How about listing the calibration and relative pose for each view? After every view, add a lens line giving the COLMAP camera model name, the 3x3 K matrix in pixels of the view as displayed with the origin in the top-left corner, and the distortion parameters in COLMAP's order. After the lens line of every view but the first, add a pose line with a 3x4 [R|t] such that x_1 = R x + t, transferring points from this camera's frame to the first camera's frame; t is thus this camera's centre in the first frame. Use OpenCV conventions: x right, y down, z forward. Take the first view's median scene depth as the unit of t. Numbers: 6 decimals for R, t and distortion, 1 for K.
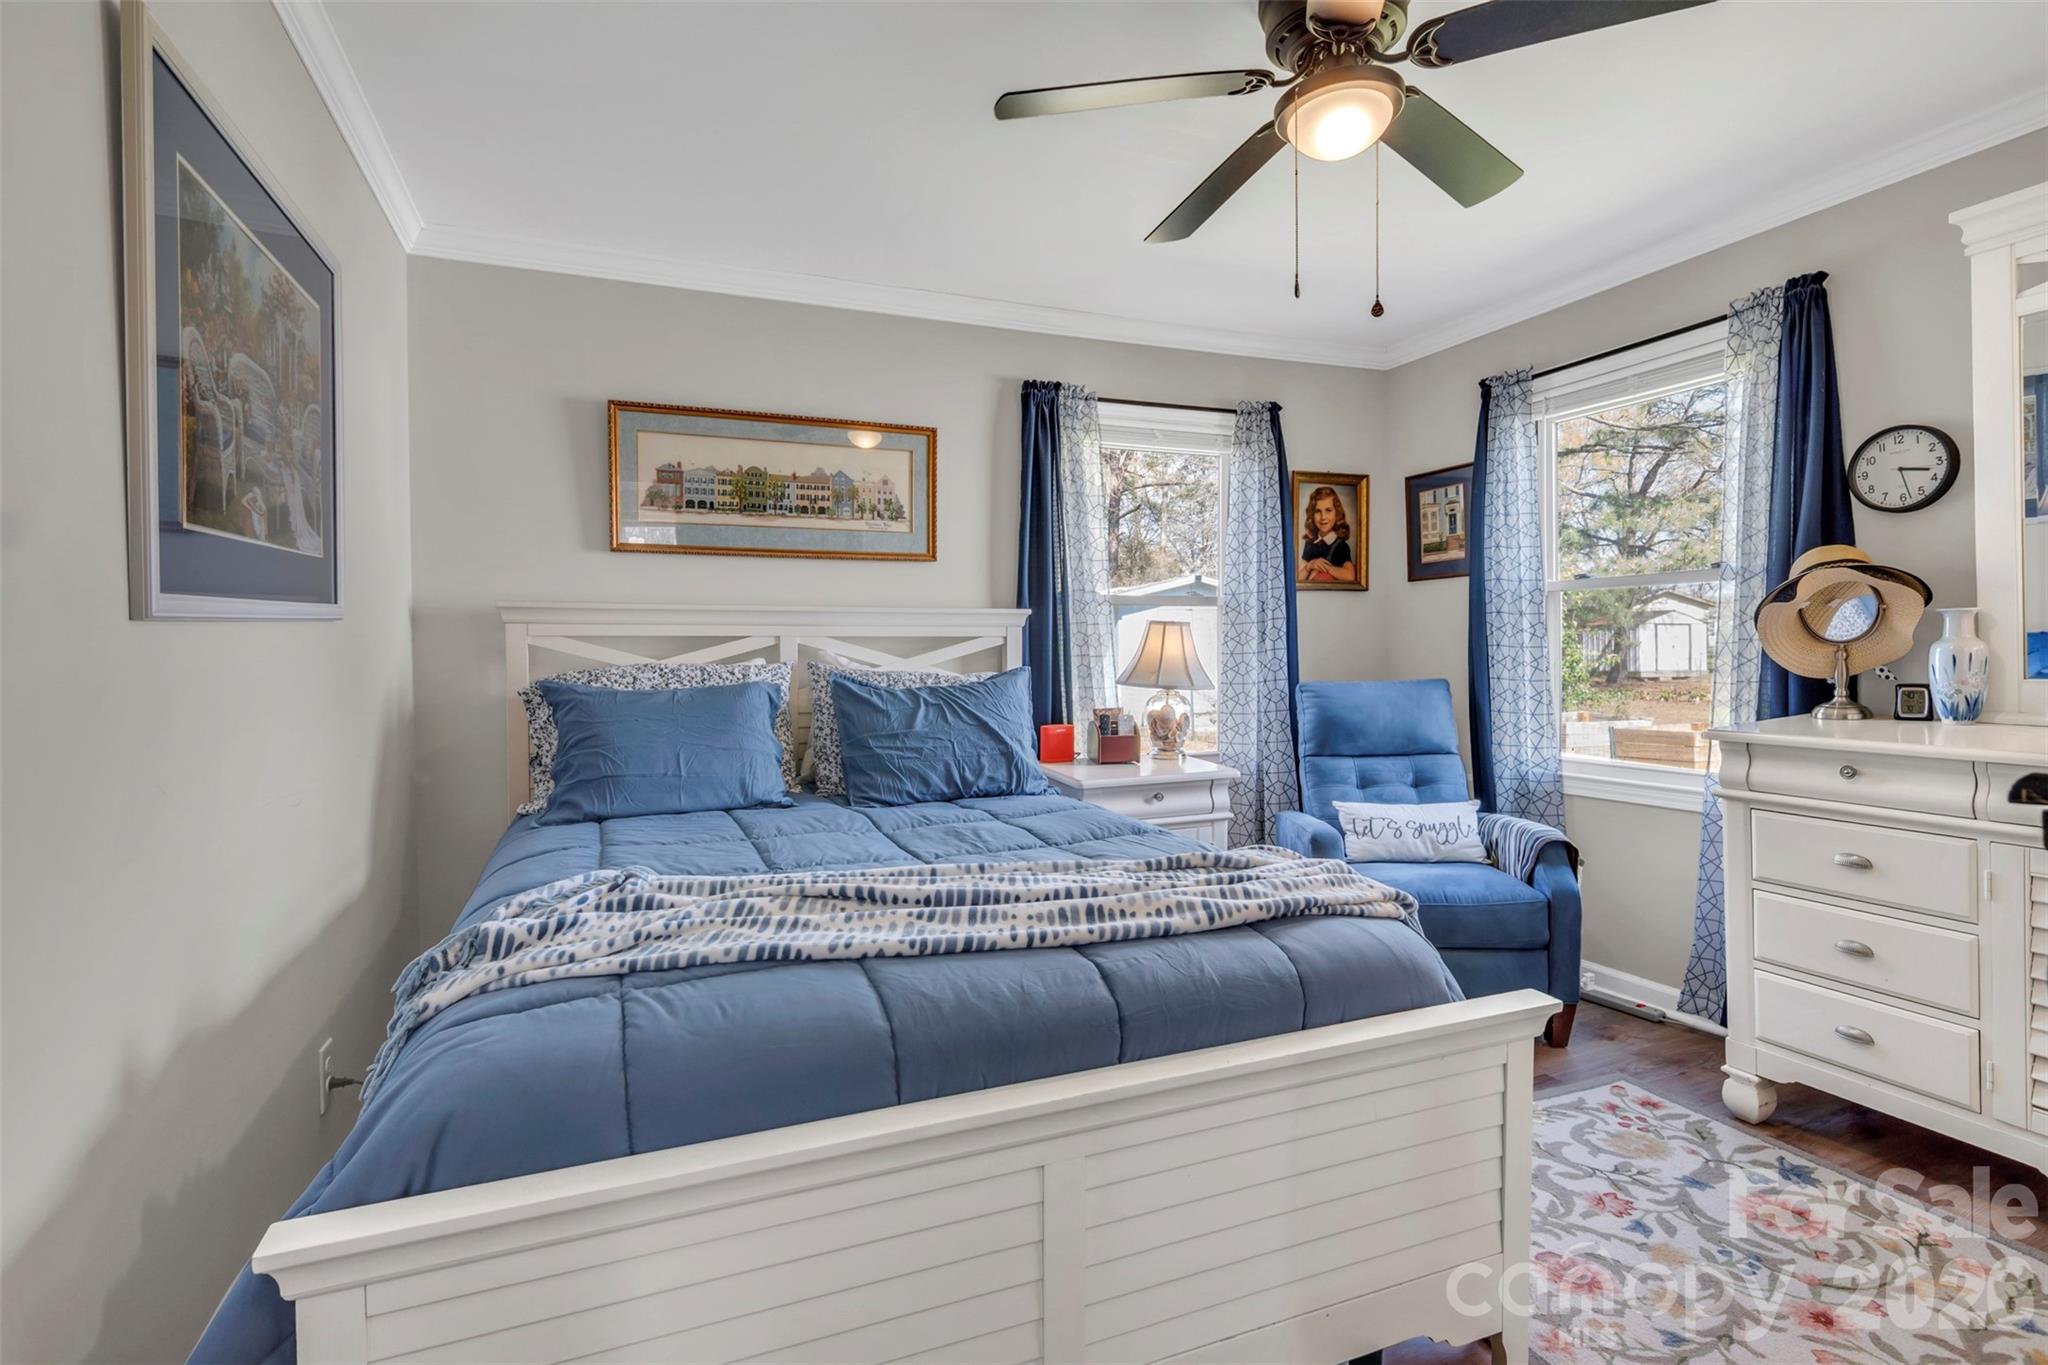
lens RADIAL K [[982.0, 0, 1018.0], [0, 982.0, 676.2], [0, 0, 1]] dist [0.001971, -0.001559]
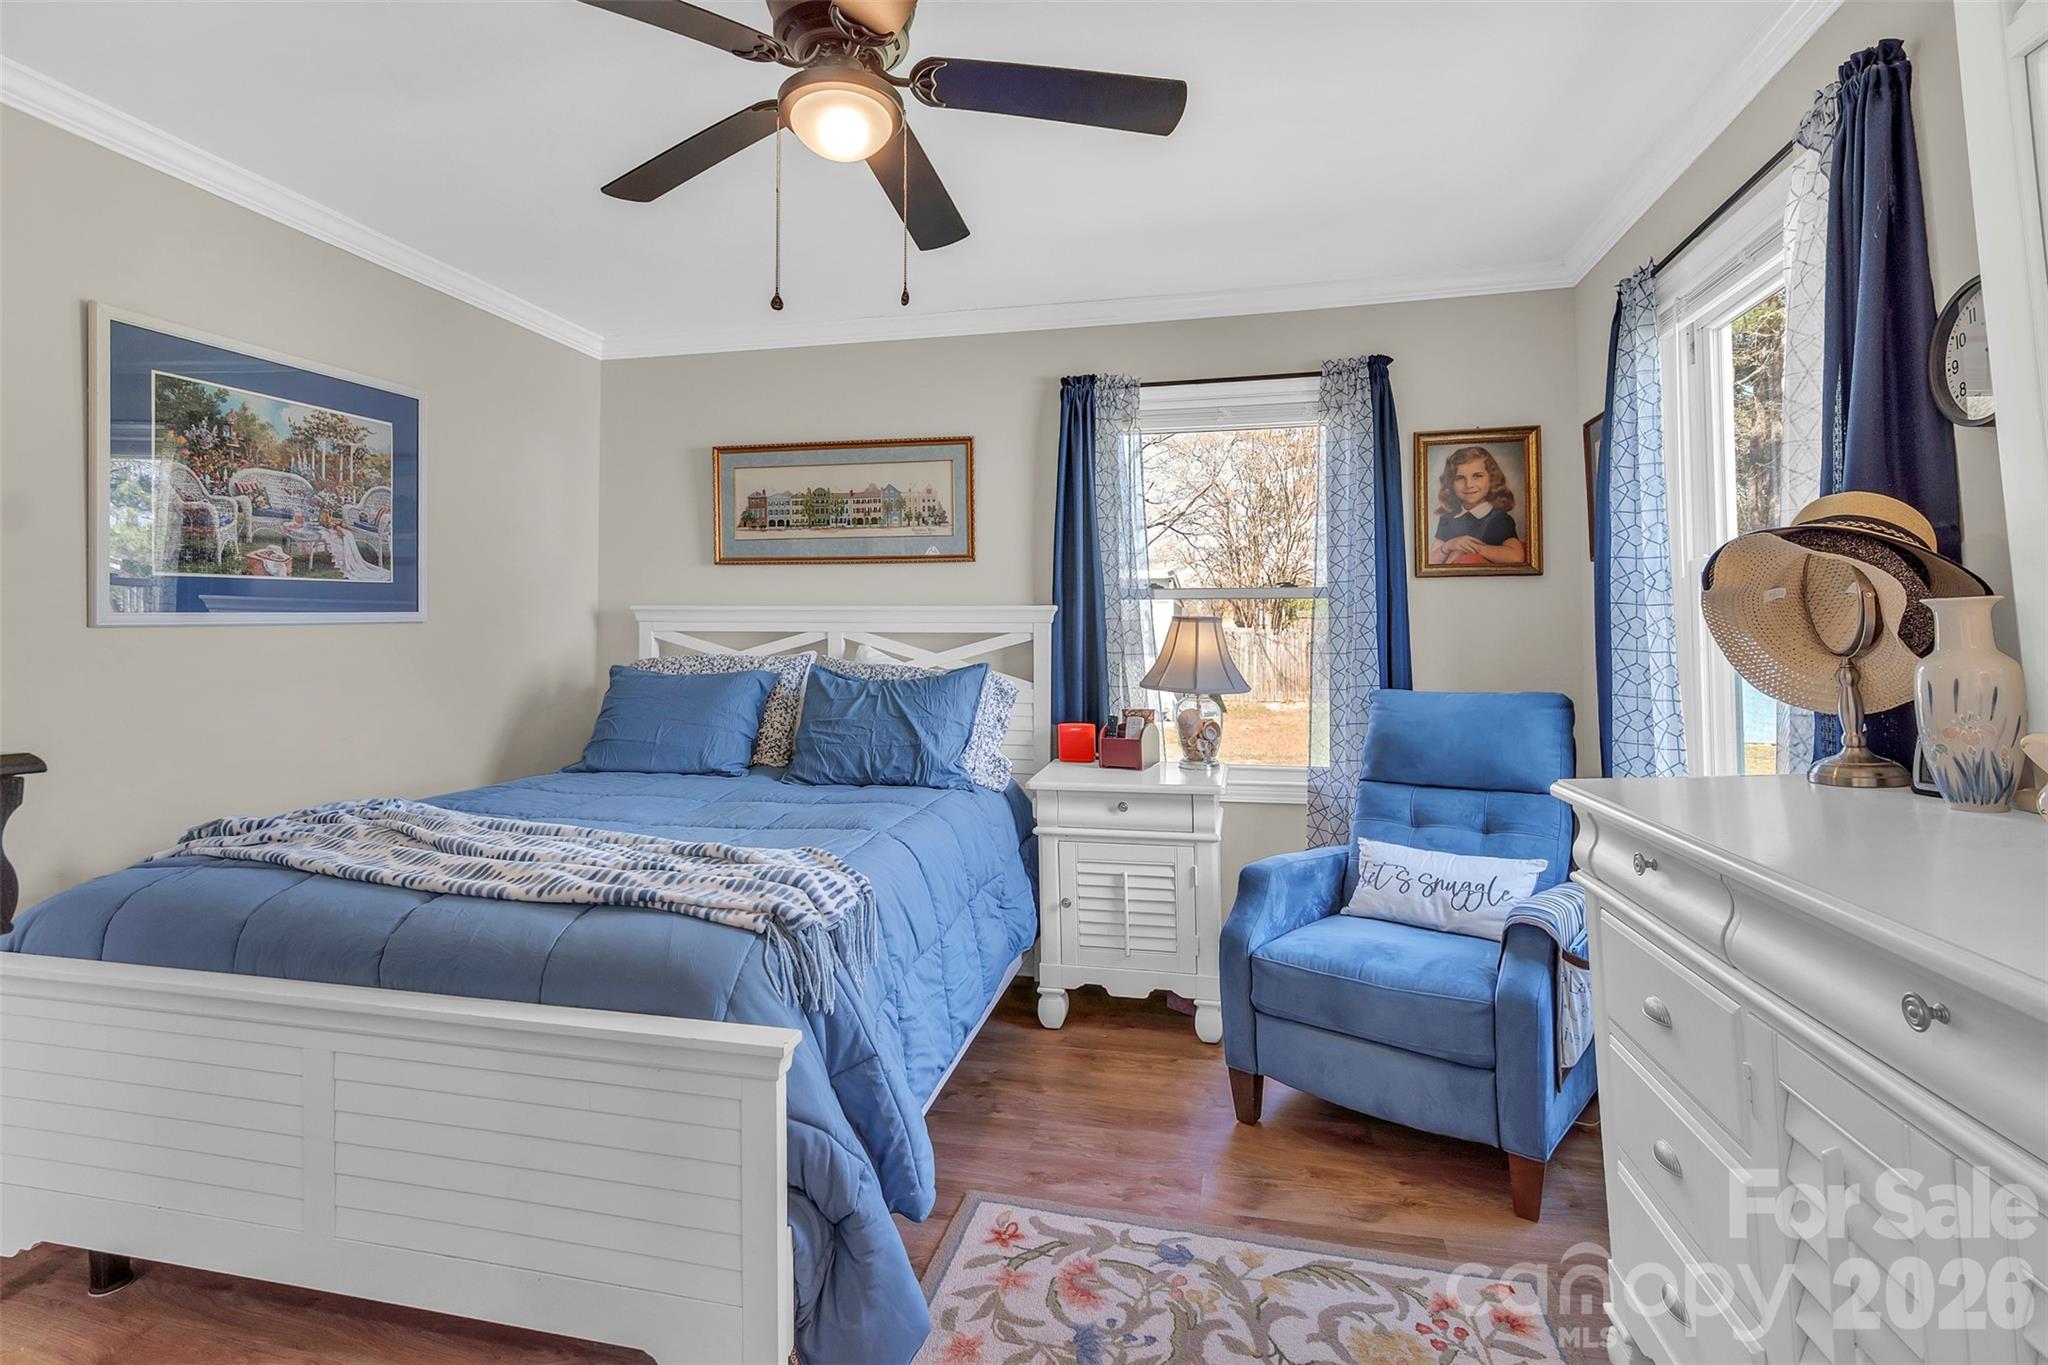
lens RADIAL K [[982.0, 0, 1016.4], [0, 982.0, 630.1], [0, 0, 1]] dist [0.001971, -0.001559]
pose [[0.819558, 0.004007, -0.572982, 0.585482], [-0.024592, 0.999300, -0.028186, -0.015410], [0.572468, 0.037191, 0.819083, 0.173597]]
